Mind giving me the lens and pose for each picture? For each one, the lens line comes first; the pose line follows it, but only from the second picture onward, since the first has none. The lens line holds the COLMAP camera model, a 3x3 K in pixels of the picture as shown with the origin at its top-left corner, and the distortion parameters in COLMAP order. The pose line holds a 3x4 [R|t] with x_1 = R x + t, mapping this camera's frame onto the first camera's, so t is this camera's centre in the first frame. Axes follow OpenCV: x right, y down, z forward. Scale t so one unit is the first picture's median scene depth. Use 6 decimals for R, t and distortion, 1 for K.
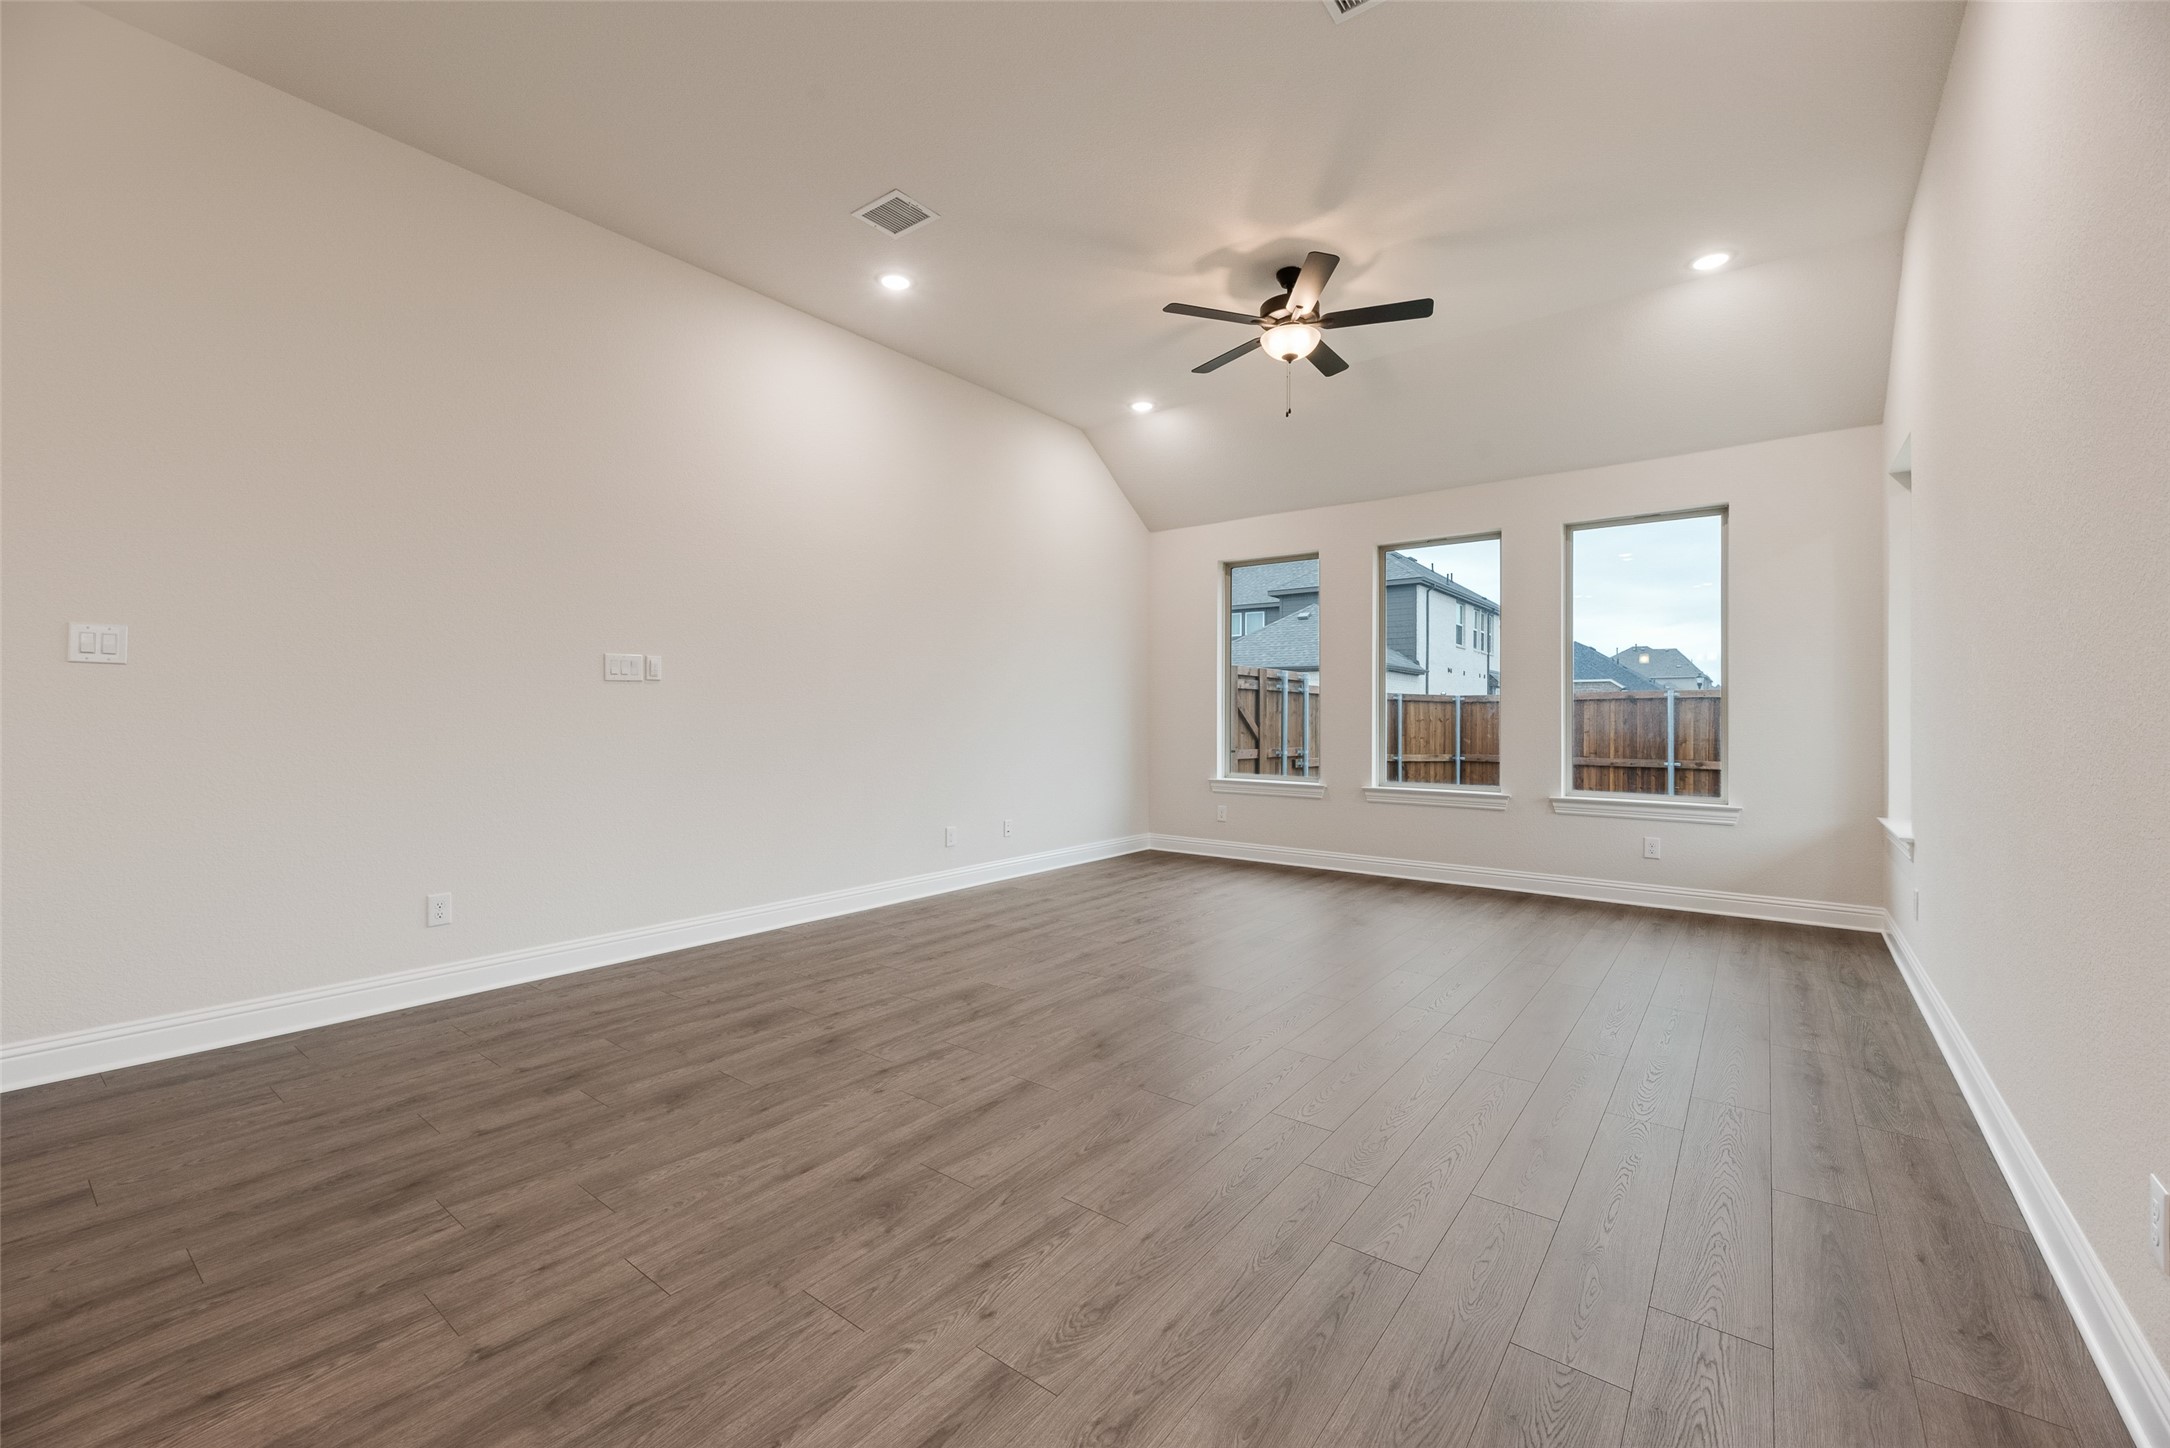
lens RADIAL K [[877.8, 0, 1085.0], [0, 877.8, 724.0], [0, 0, 1]] dist [0.003148, 0.000204]
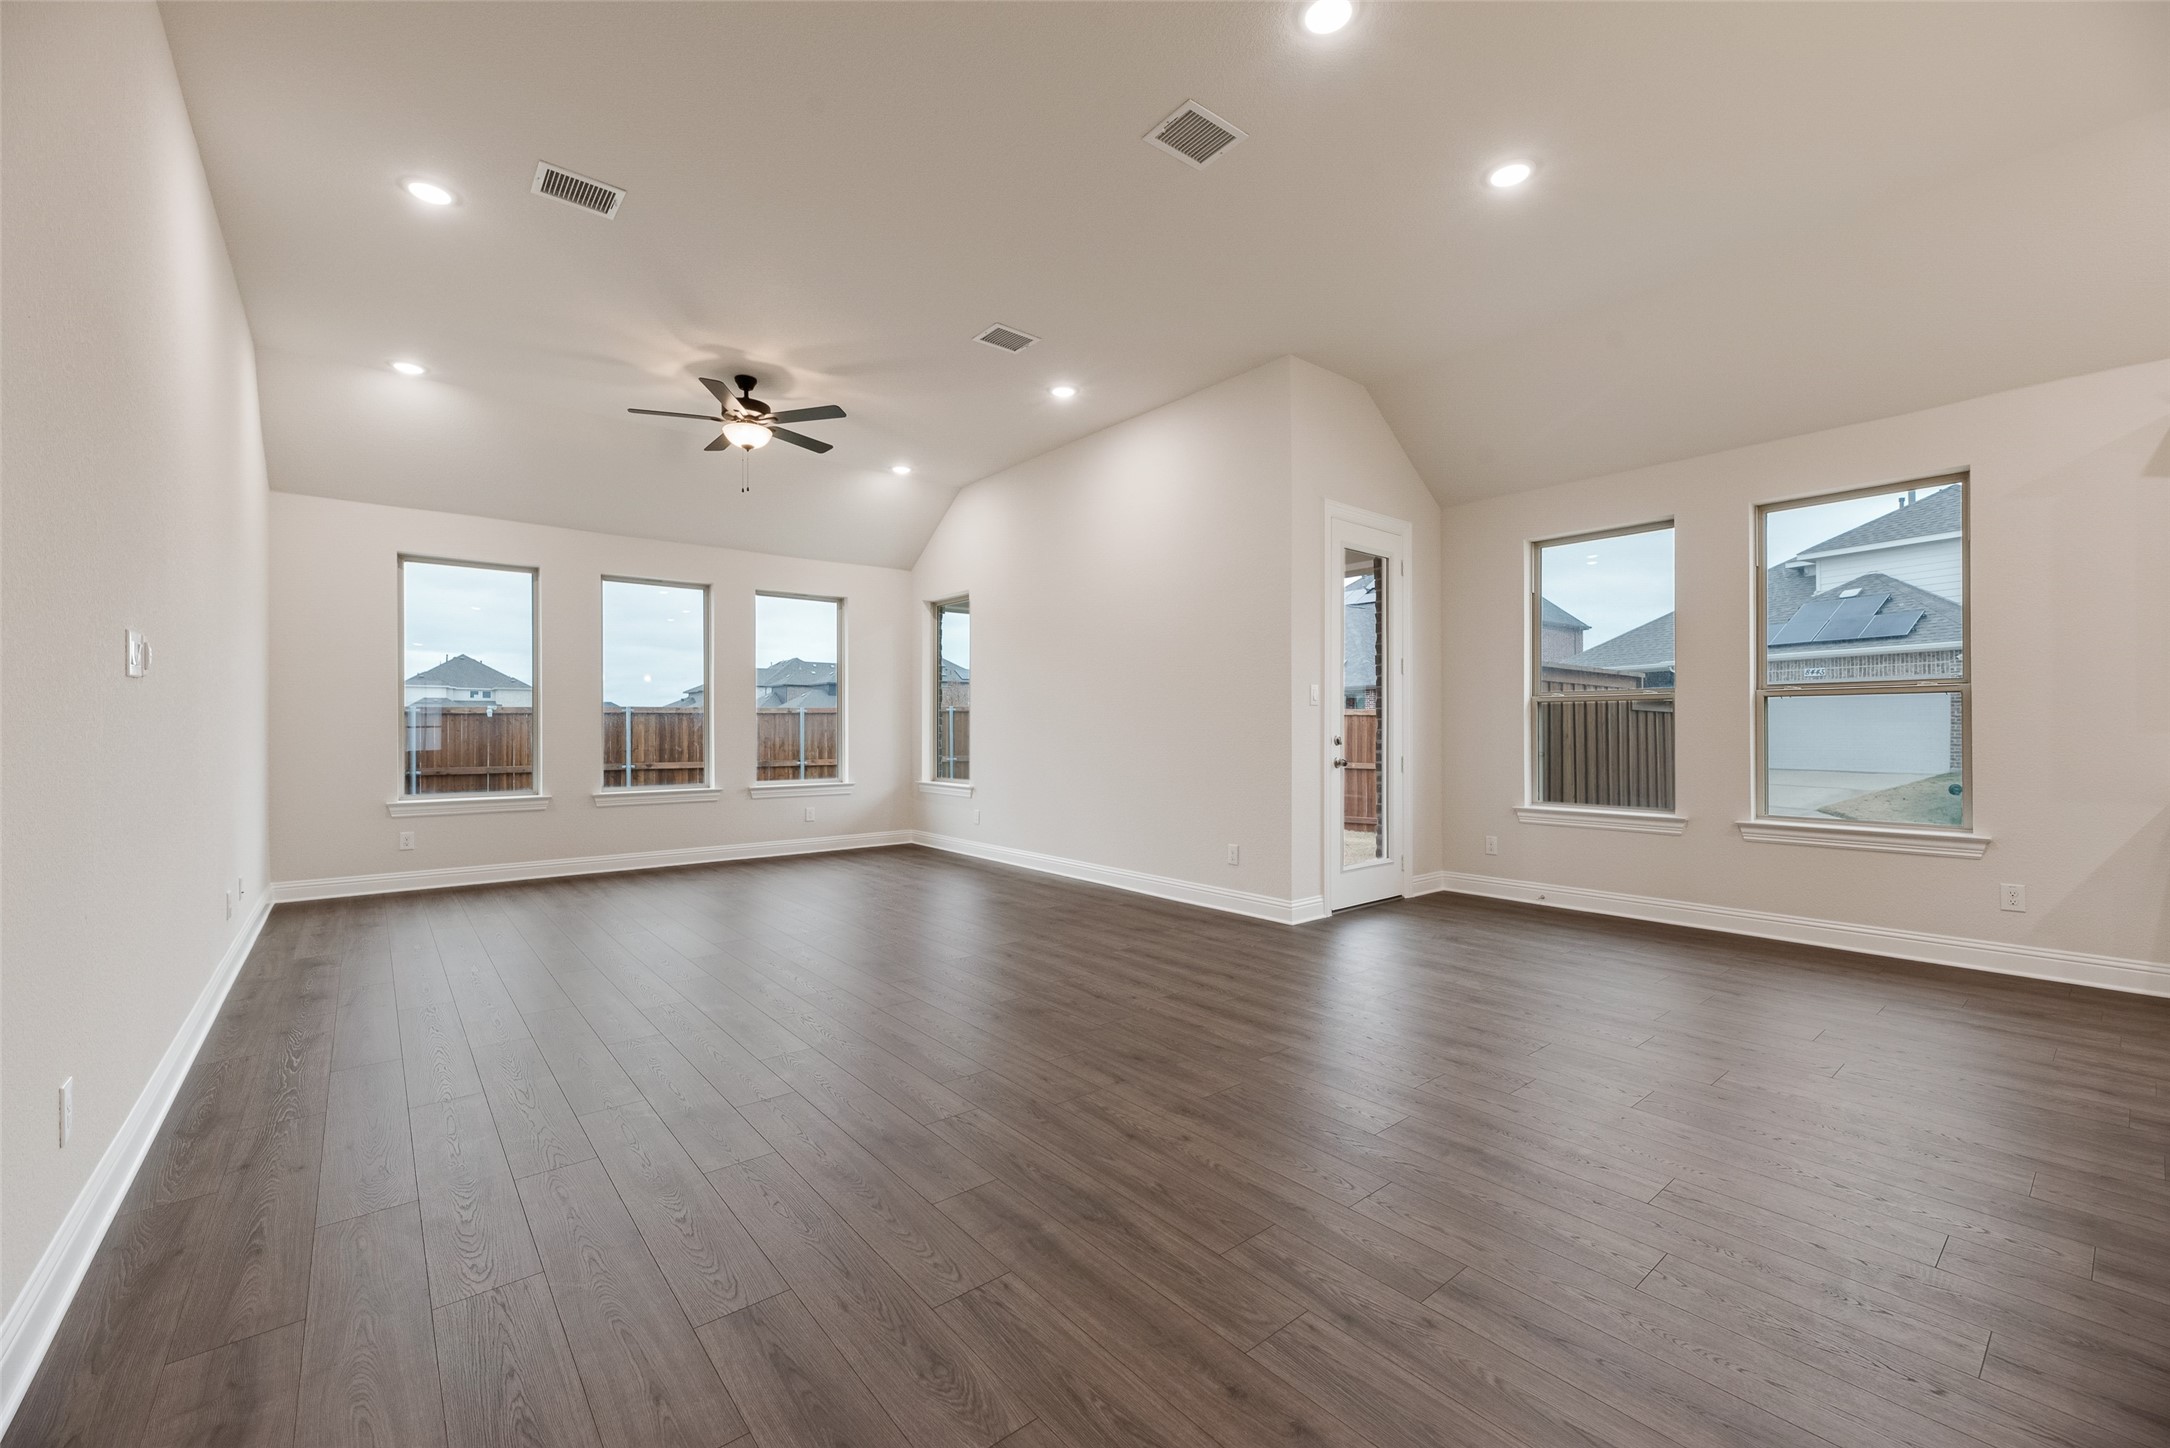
lens RADIAL K [[872.2, 0, 1093.5], [0, 872.2, 733.1], [0, 0, 1]] dist [0.001973, 0.000095]
pose [[0.213958, -0.006604, 0.976820, -0.954414], [0.007961, 0.999956, 0.005017, -0.004632], [-0.976810, 0.006703, 0.214002, 0.258858]]
